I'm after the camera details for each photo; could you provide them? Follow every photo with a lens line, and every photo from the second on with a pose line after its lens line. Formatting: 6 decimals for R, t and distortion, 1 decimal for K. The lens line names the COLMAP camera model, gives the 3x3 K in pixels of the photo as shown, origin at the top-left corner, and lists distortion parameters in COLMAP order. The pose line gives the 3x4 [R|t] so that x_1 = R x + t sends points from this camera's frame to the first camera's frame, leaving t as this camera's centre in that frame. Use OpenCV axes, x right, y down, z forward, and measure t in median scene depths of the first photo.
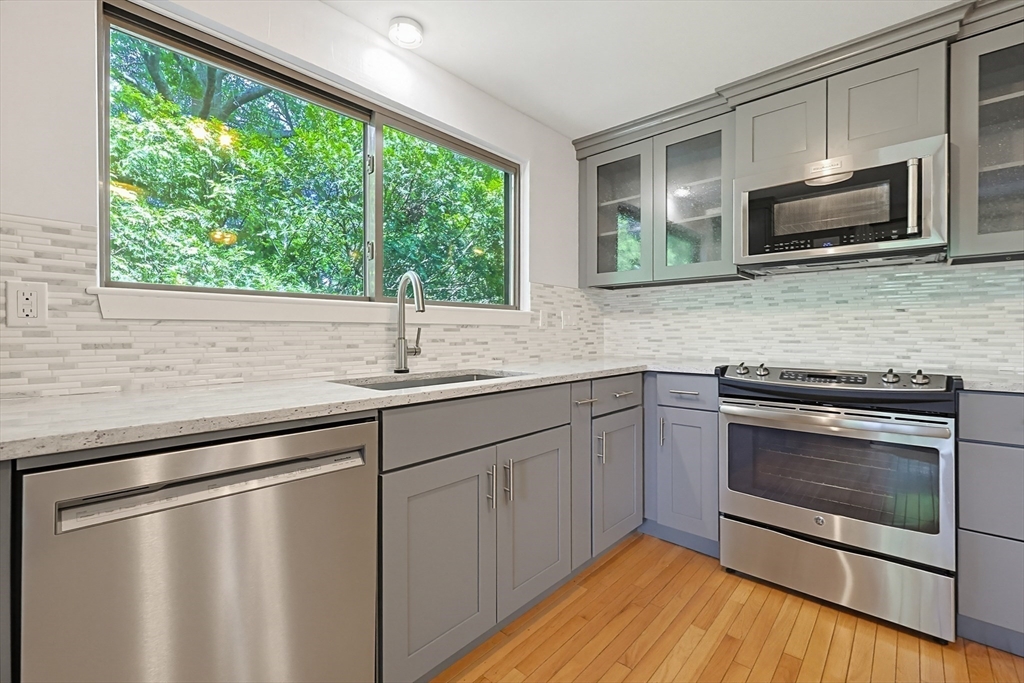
lens RADIAL K [[442.3, 0, 517.5], [0, 442.3, 339.0], [0, 0, 1]] dist [0.001937, 0.000061]
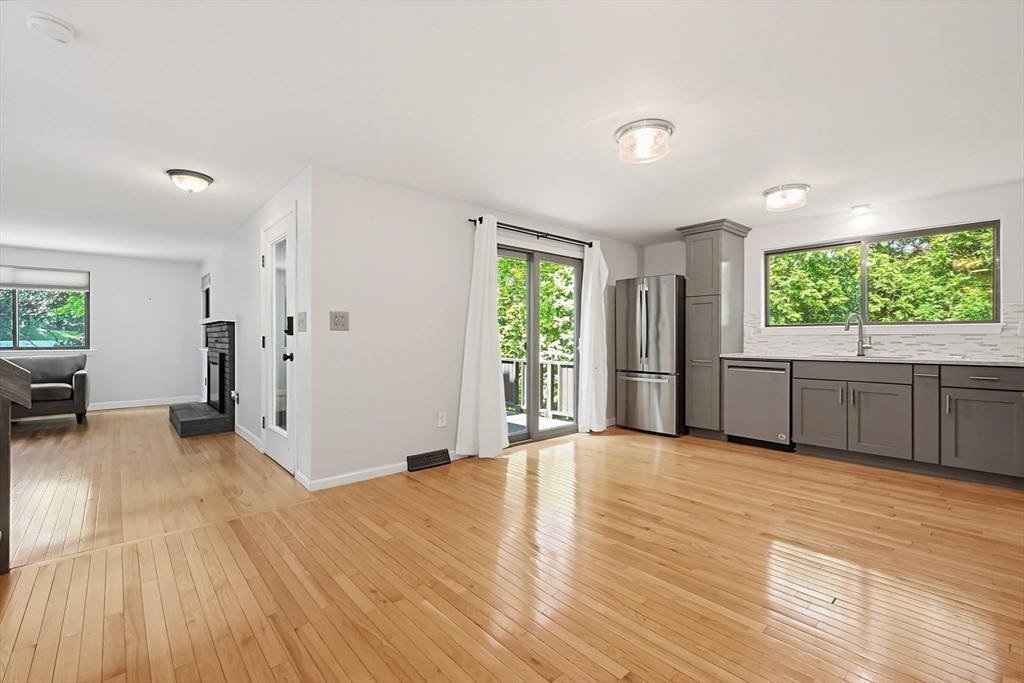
lens RADIAL K [[442.3, 0, 522.9], [0, 442.3, 335.6], [0, 0, 1]] dist [0.001937, 0.000061]
pose [[-0.087505, -0.002994, -0.996160, 1.822483], [-0.013299, 0.999910, -0.001837, -0.002811], [0.996075, 0.013087, -0.087537, -0.460244]]
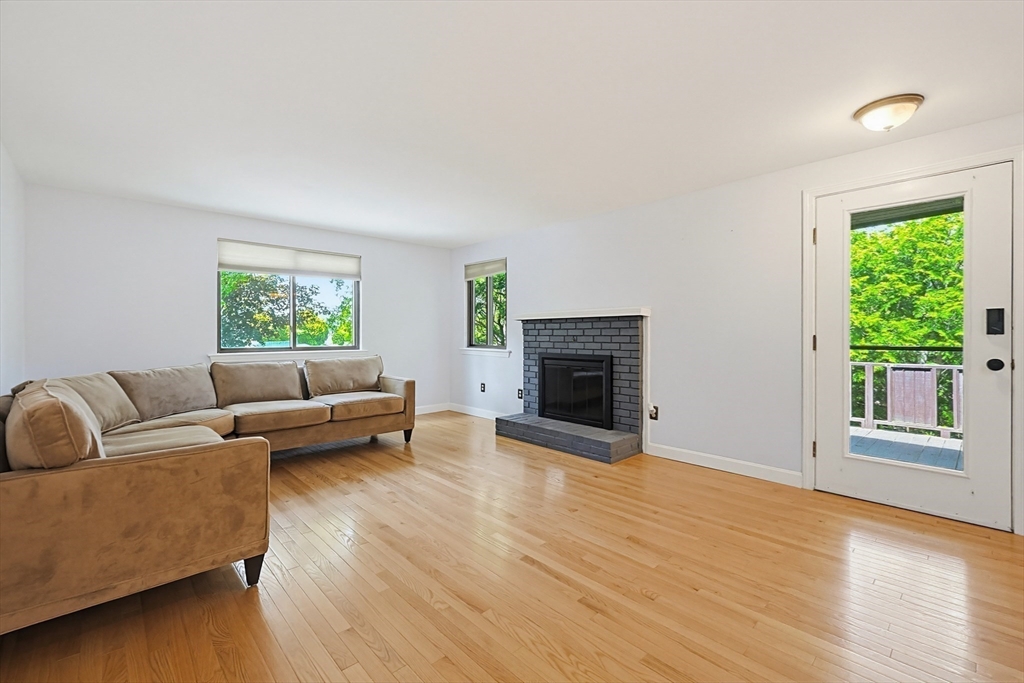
lens RADIAL K [[442.3, 0, 518.1], [0, 442.3, 333.3], [0, 0, 1]] dist [0.001937, 0.000061]
pose [[-0.051472, -0.001256, -0.998674, 1.505764], [-0.012775, 0.999918, -0.000599, 0.018895], [0.998593, 0.012727, -0.051484, -2.720211]]
